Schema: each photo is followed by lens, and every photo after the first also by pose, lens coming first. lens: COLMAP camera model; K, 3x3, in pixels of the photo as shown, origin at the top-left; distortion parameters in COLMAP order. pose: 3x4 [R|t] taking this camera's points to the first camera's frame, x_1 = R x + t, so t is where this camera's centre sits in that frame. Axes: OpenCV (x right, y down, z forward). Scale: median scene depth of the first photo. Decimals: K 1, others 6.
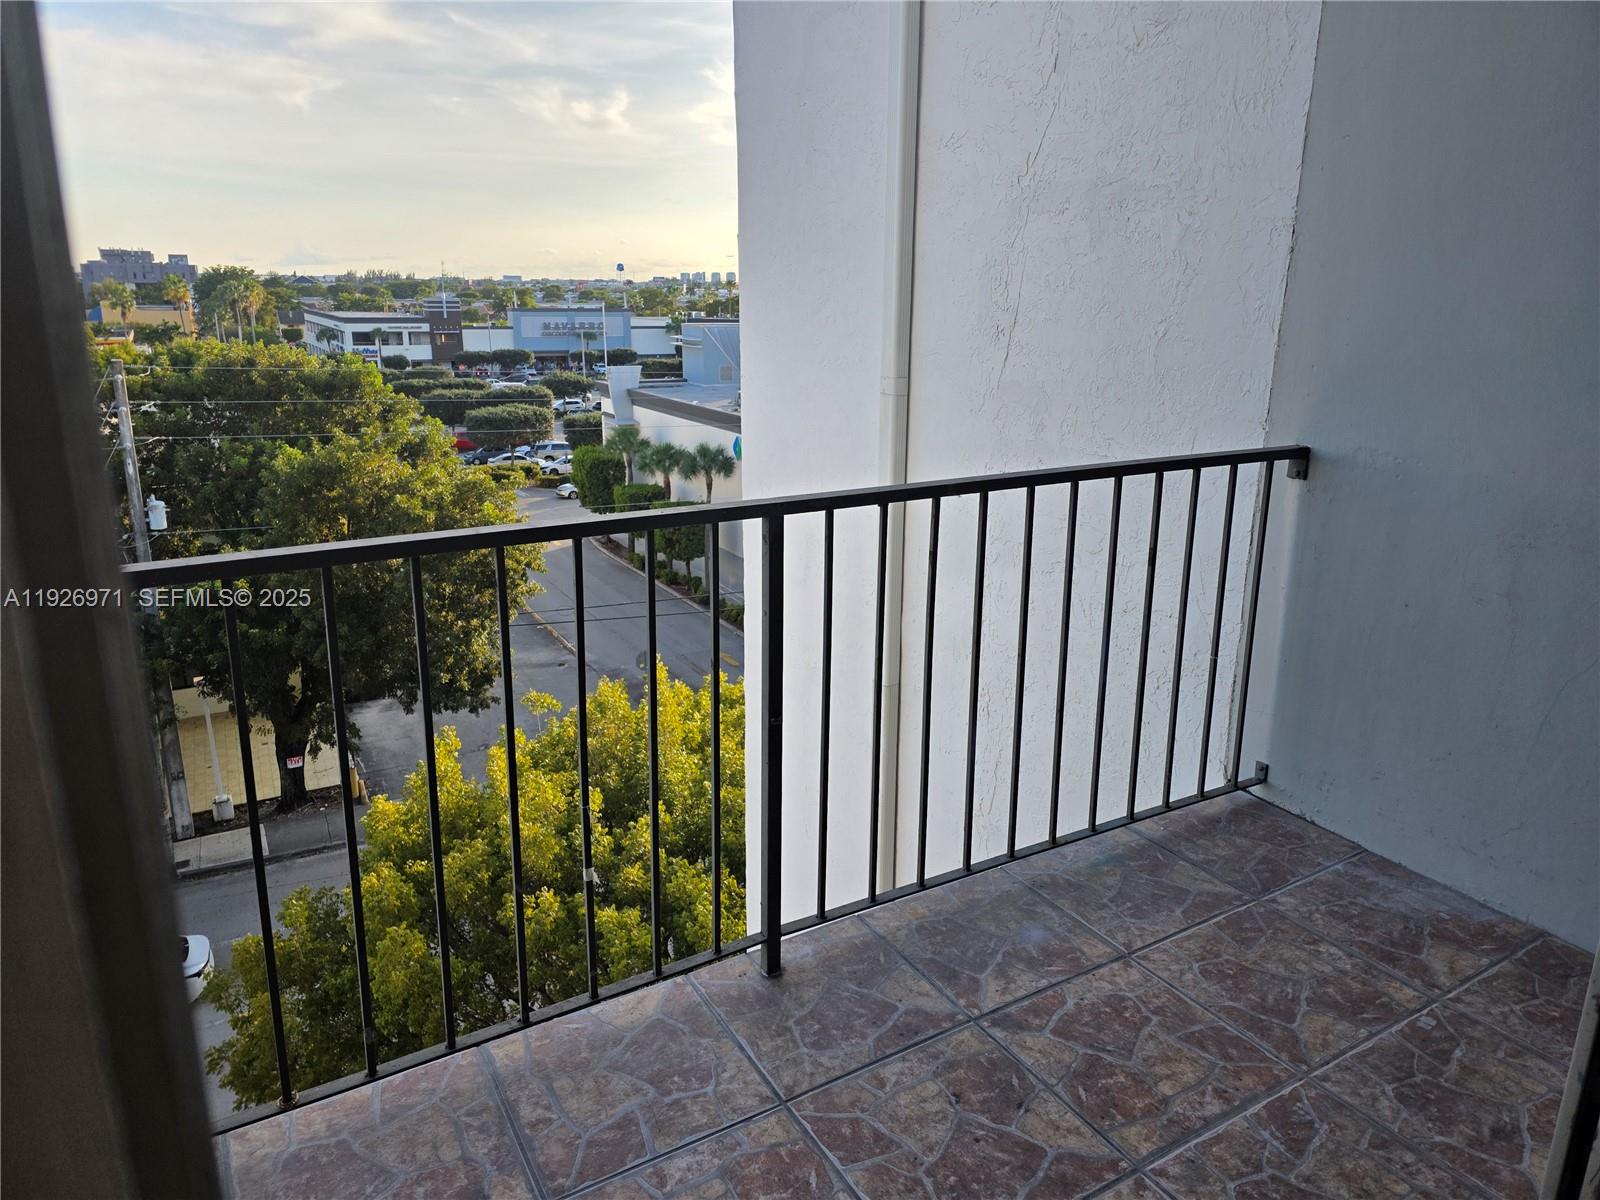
lens RADIAL K [[1072.9, 0, 813.6], [0, 1072.9, 596.9], [0, 0, 1]] dist [0.085968, -0.086801]
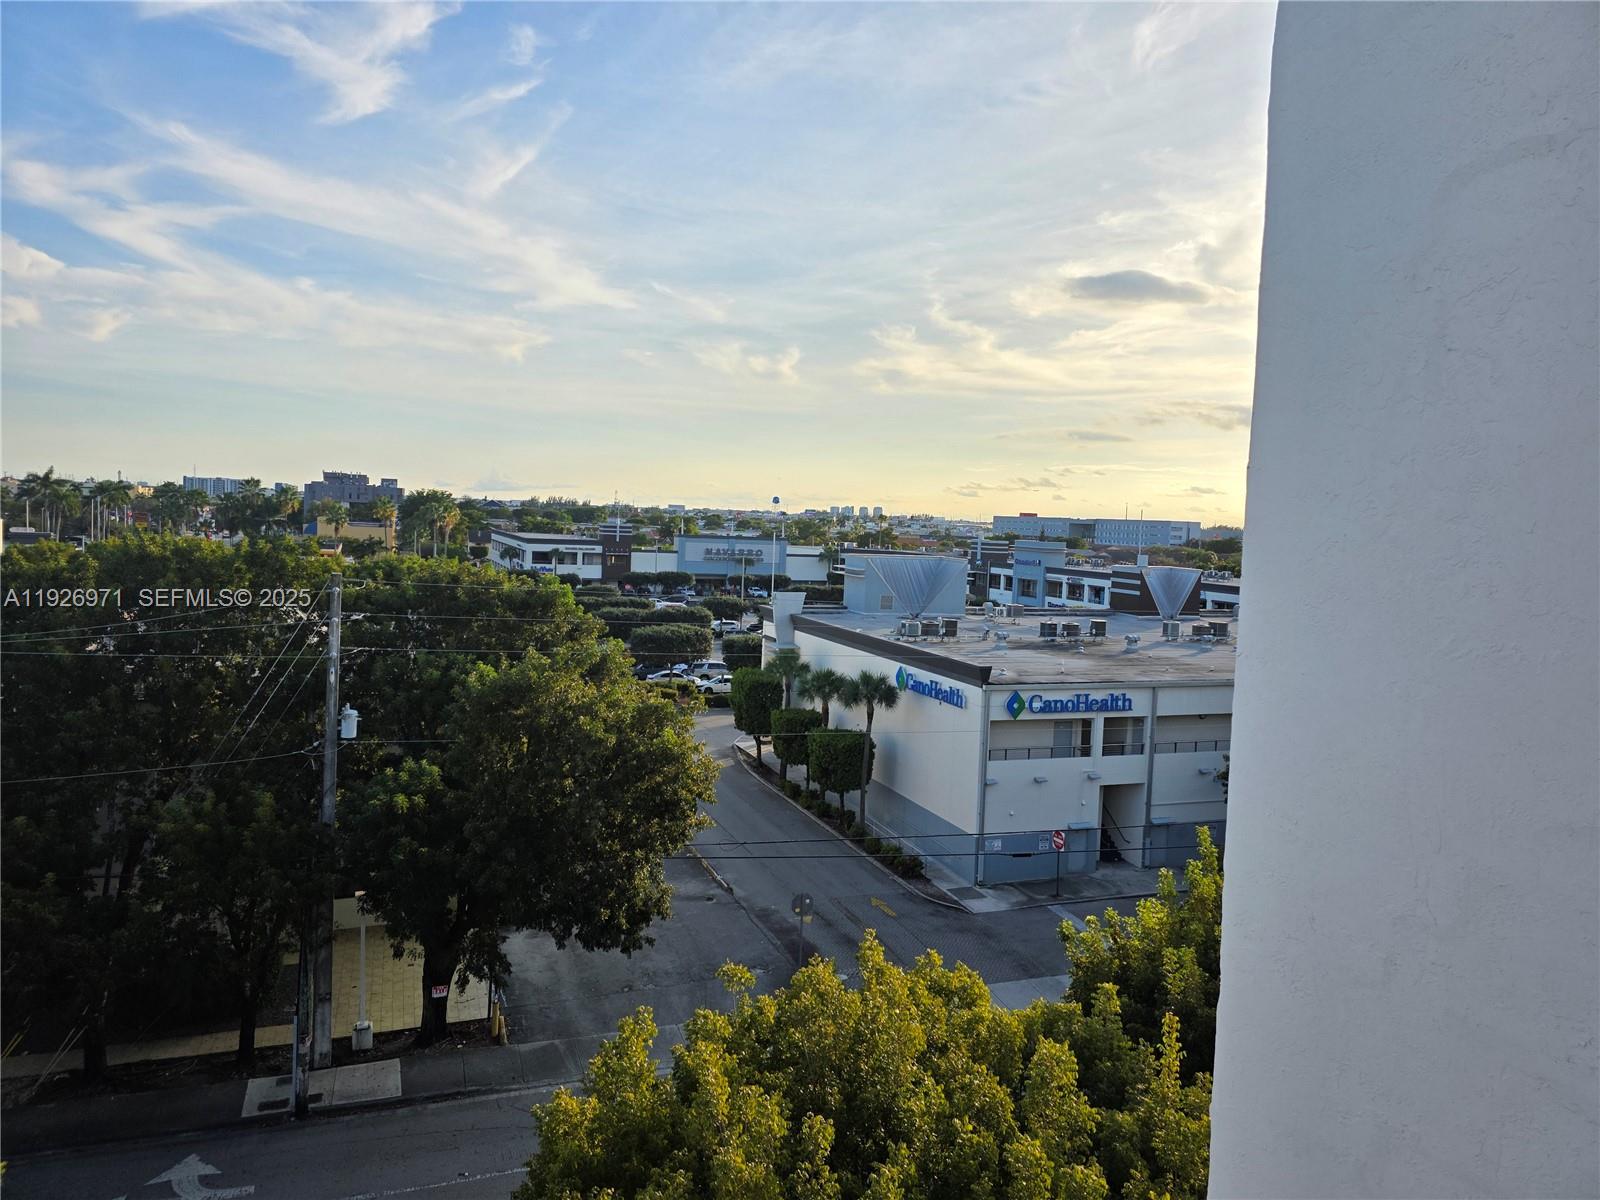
lens RADIAL K [[1072.9, 0, 810.6], [0, 1072.9, 598.8], [0, 0, 1]] dist [0.085968, -0.086801]
pose [[0.990251, 0.042771, -0.132565, -0.024049], [-0.069063, 0.977237, -0.200593, -0.007628], [0.120968, 0.207792, 0.970664, 0.025003]]
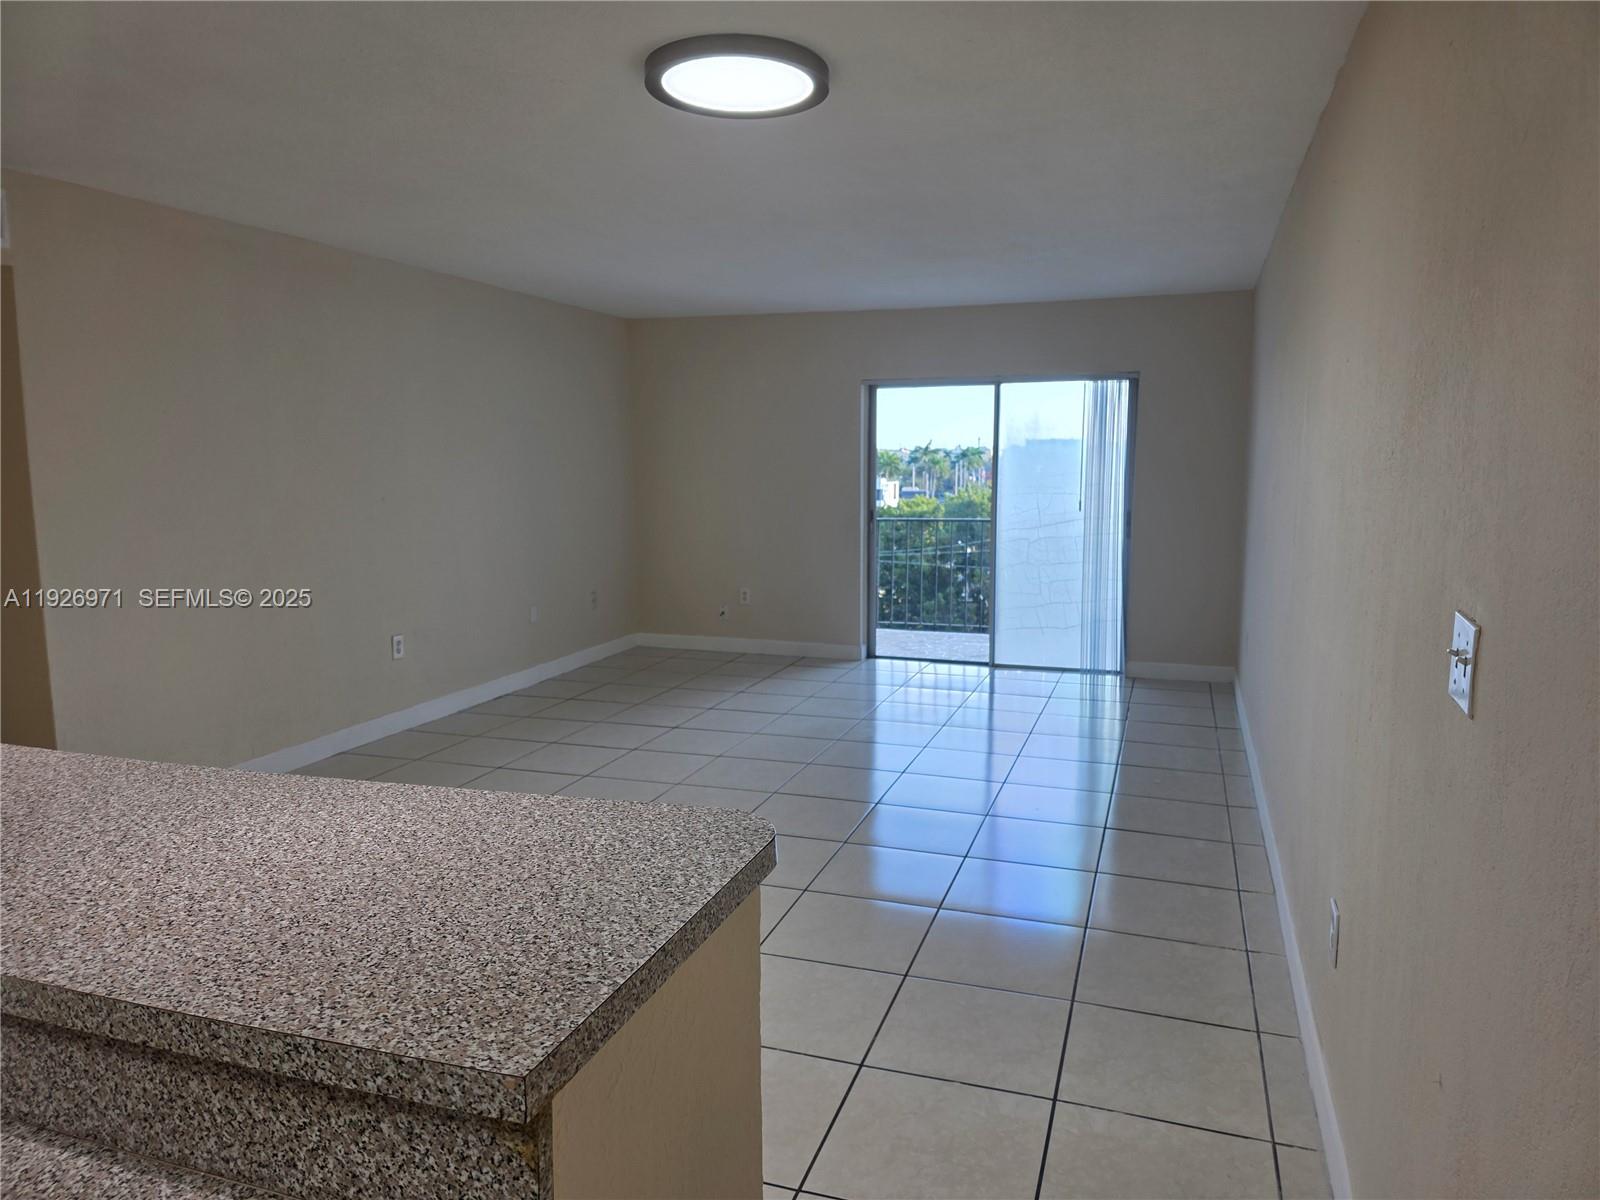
lens RADIAL K [[1072.9, 0, 802.7], [0, 1072.9, 595.0], [0, 0, 1]] dist [0.085968, -0.086801]
pose [[0.653636, 0.091137, -0.751302, 0.097516], [-0.202504, 0.977586, -0.057592, 0.023393], [0.729213, 0.189786, 0.657441, -0.092847]]
